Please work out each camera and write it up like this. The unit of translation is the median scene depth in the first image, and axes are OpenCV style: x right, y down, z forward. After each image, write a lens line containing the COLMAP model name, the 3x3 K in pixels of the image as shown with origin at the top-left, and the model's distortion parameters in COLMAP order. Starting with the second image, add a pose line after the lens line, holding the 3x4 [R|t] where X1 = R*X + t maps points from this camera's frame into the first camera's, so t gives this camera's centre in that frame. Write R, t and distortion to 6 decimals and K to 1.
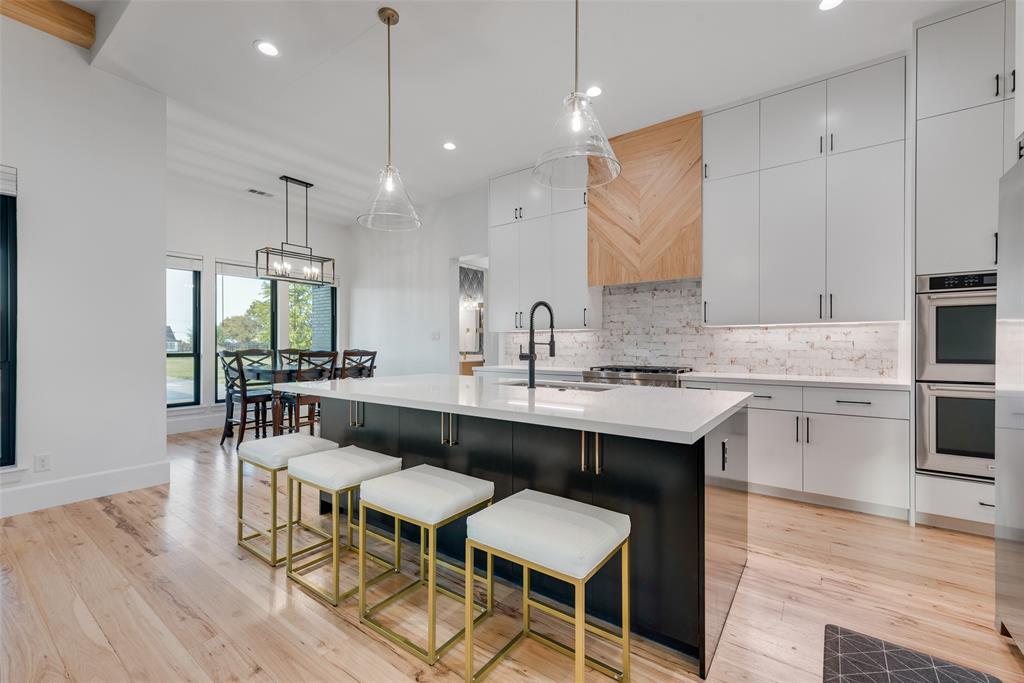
lens RADIAL K [[426.9, 0, 509.4], [0, 426.9, 345.5], [0, 0, 1]] dist [0.016079, -0.001614]
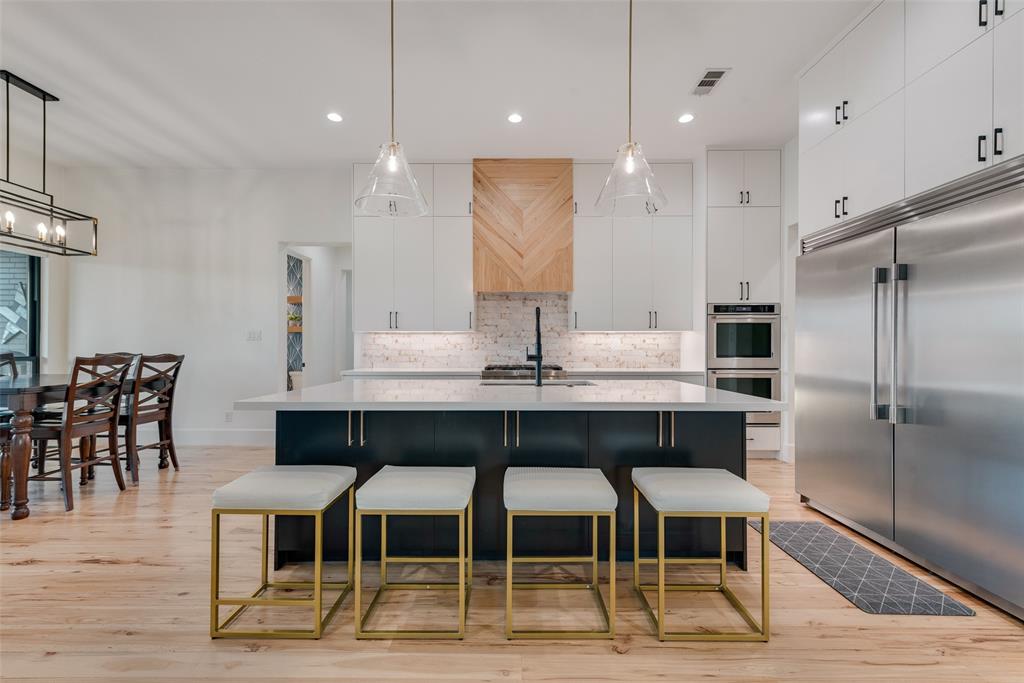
lens RADIAL K [[426.9, 0, 508.0], [0, 426.9, 343.1], [0, 0, 1]] dist [0.016079, -0.001614]
pose [[0.807369, 0.003445, 0.590037, -0.373297], [0.000757, 0.999976, -0.006874, -0.002387], [-0.590047, 0.005997, 0.807347, 0.094377]]
